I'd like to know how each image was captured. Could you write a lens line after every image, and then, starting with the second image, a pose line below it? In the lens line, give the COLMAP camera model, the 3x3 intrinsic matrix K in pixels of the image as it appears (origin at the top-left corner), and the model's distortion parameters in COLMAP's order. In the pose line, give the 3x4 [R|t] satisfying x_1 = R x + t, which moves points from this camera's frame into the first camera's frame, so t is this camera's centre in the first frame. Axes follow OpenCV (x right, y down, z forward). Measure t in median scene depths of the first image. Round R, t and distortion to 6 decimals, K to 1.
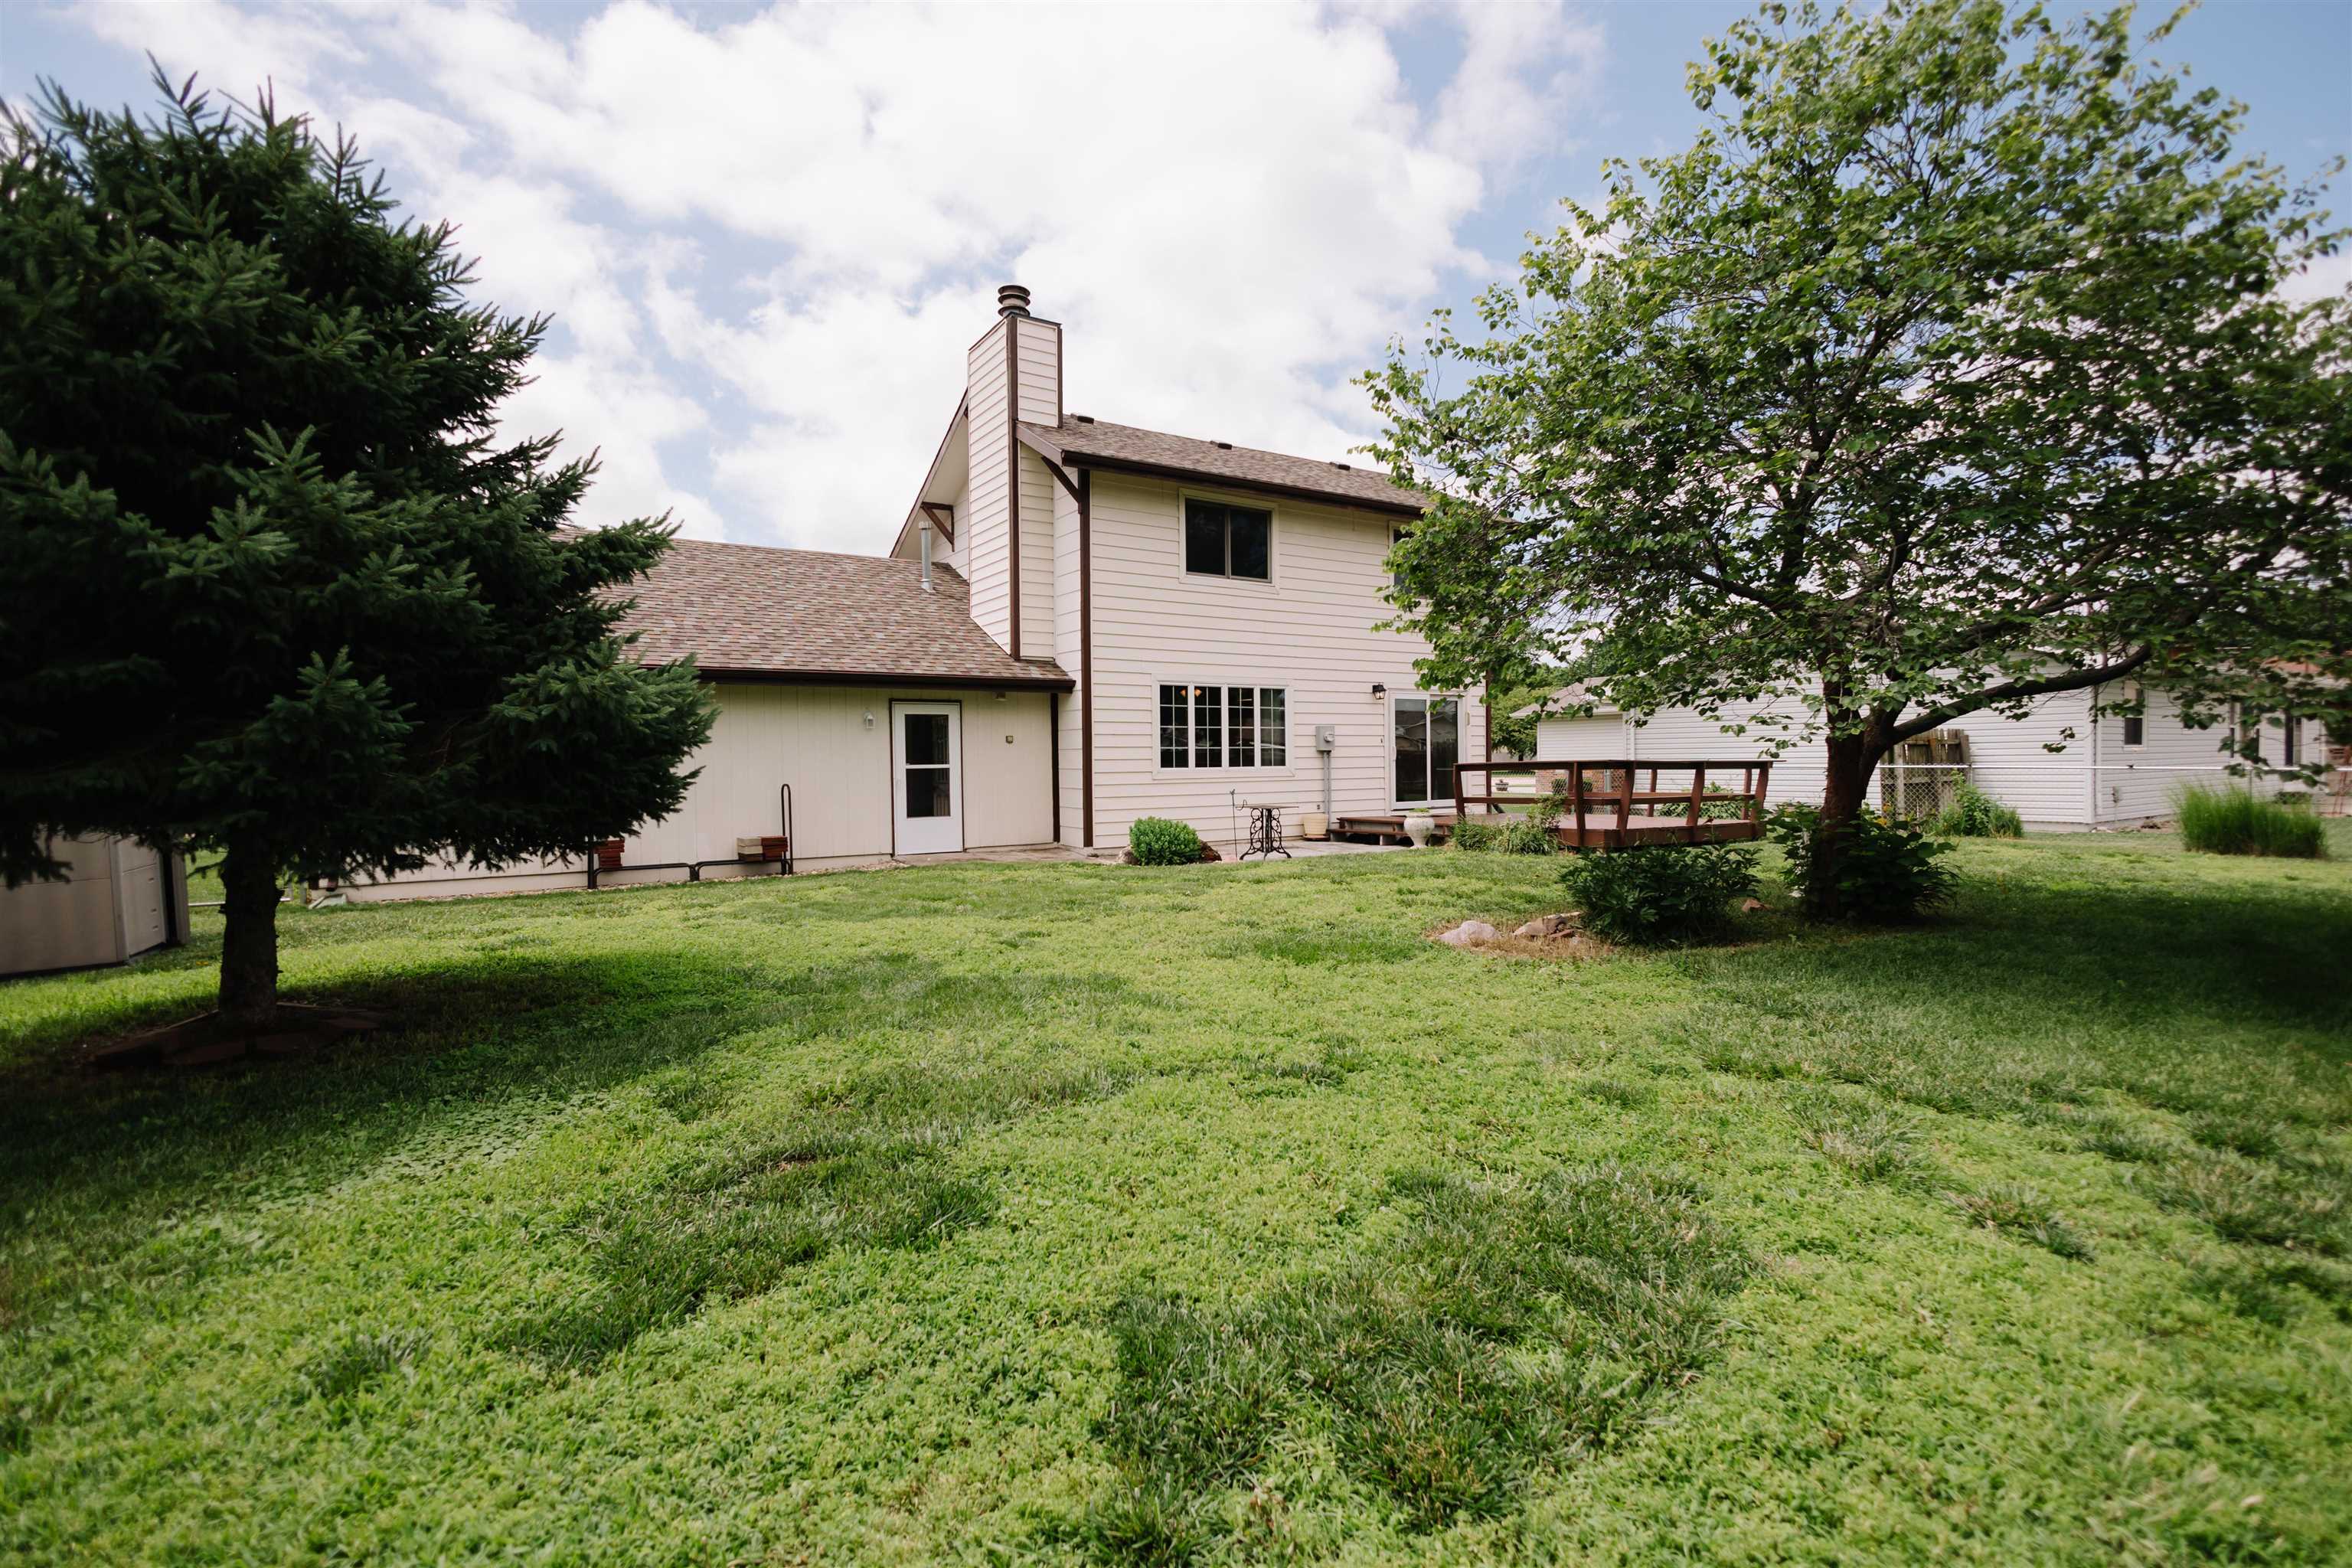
lens RADIAL K [[1079.7, 0, 1174.9], [0, 1079.7, 774.2], [0, 0, 1]] dist [0.003076, 0.000265]
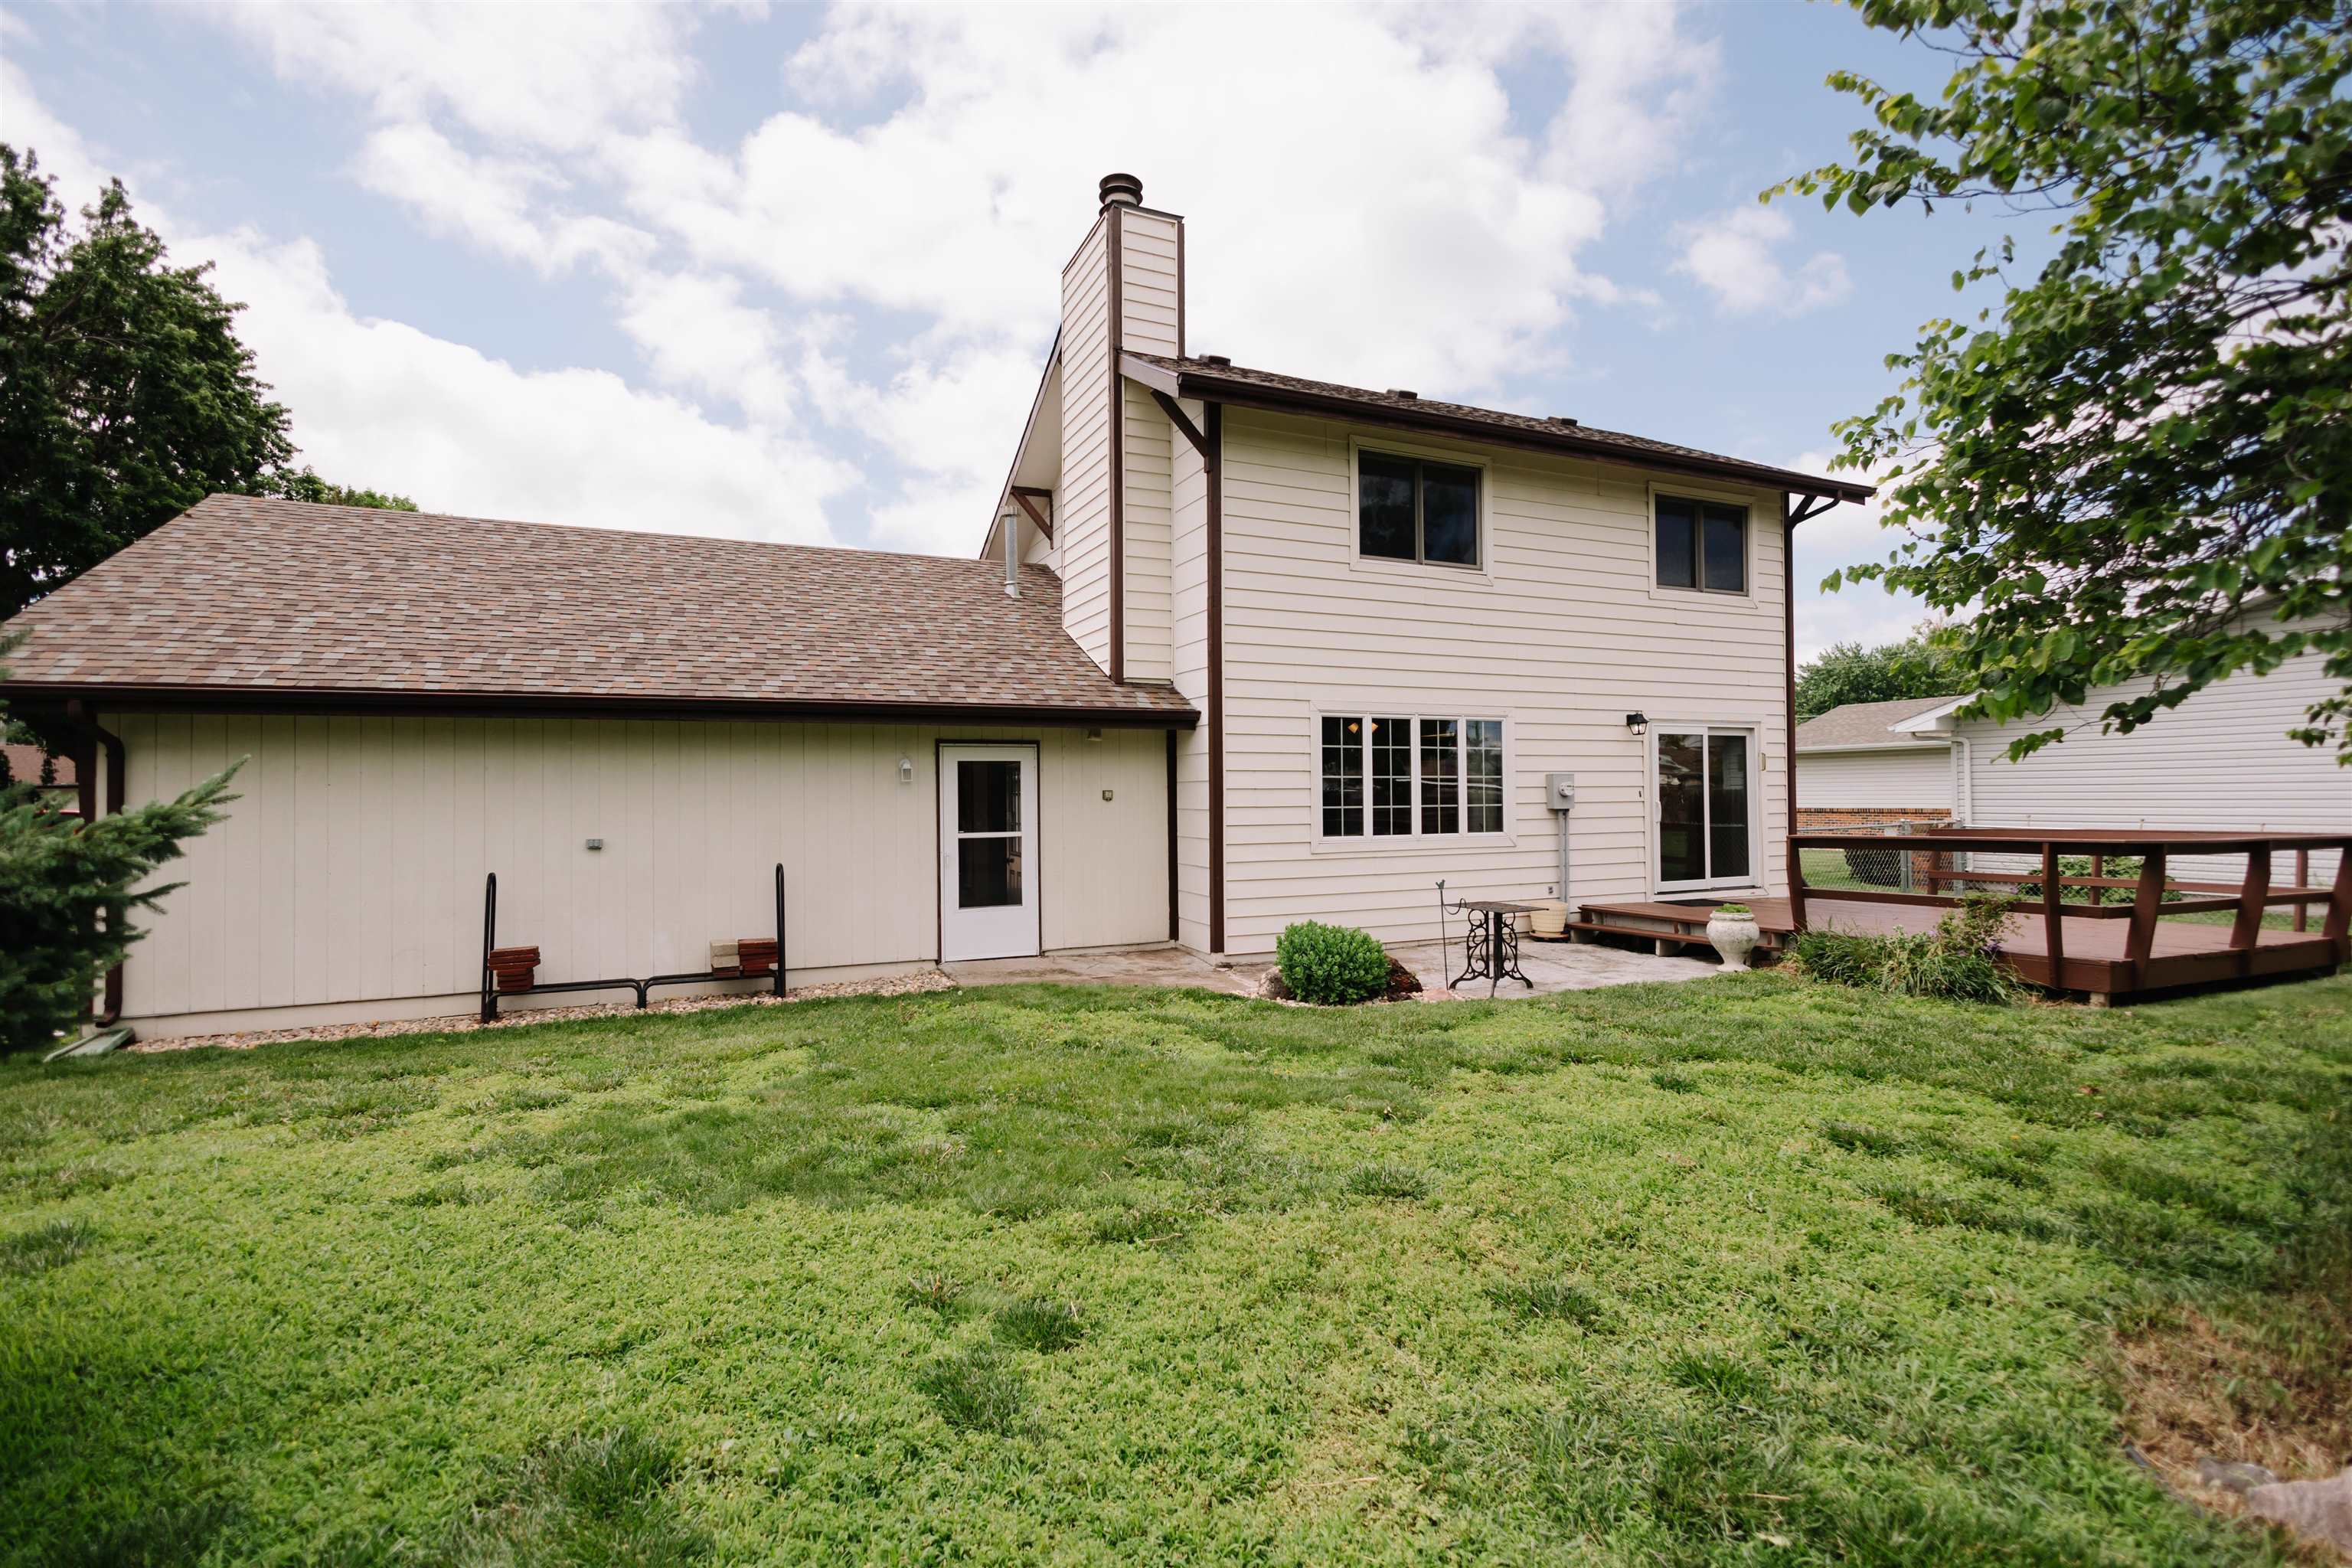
lens RADIAL K [[1075.0, 0, 1155.7], [0, 1075.0, 780.8], [0, 0, 1]] dist [0.000356, 0.000193]
pose [[0.987803, 0.000617, -0.155707, -0.011834], [-0.004520, 0.999684, -0.024710, -0.024164], [0.155643, 0.025113, 0.987494, 0.304500]]
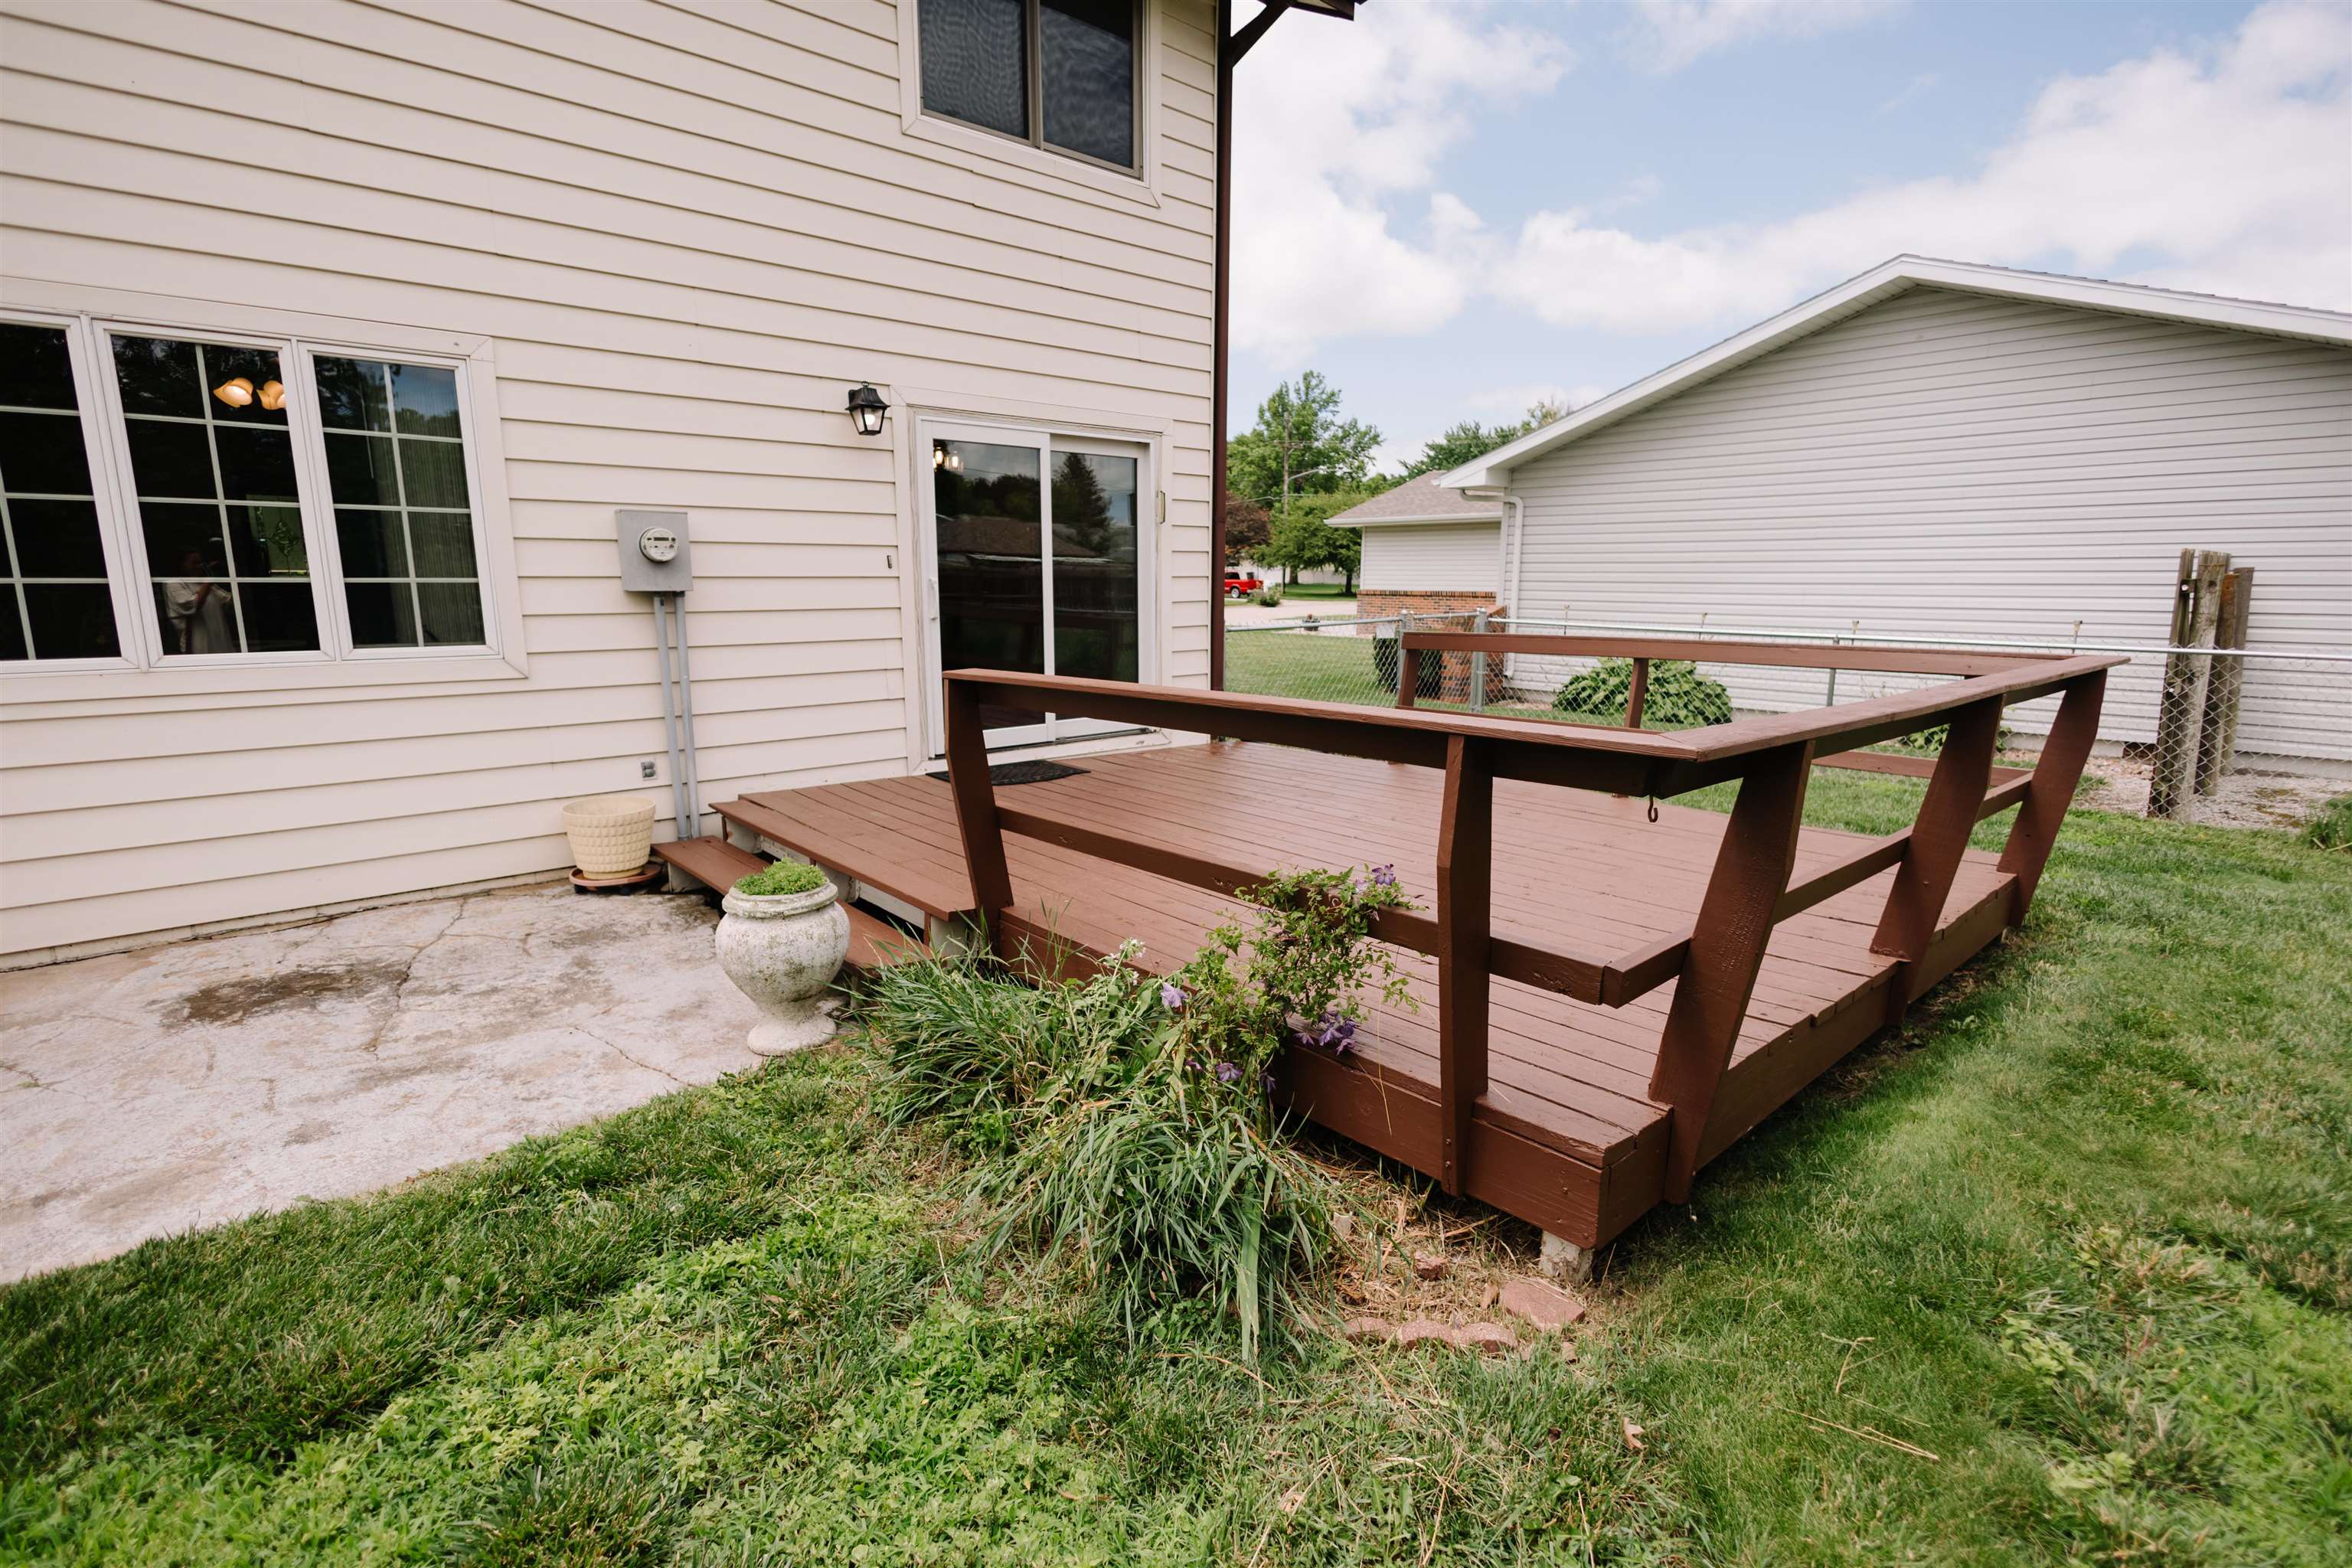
lens RADIAL K [[1079.7, 0, 1174.9], [0, 1079.7, 774.2], [0, 0, 1]] dist [0.003076, 0.000265]
pose [[0.989209, -0.012046, 0.146013, 0.266635], [-0.013110, 0.985338, 0.170108, -0.027514], [-0.145922, -0.170187, 0.974548, 0.738421]]
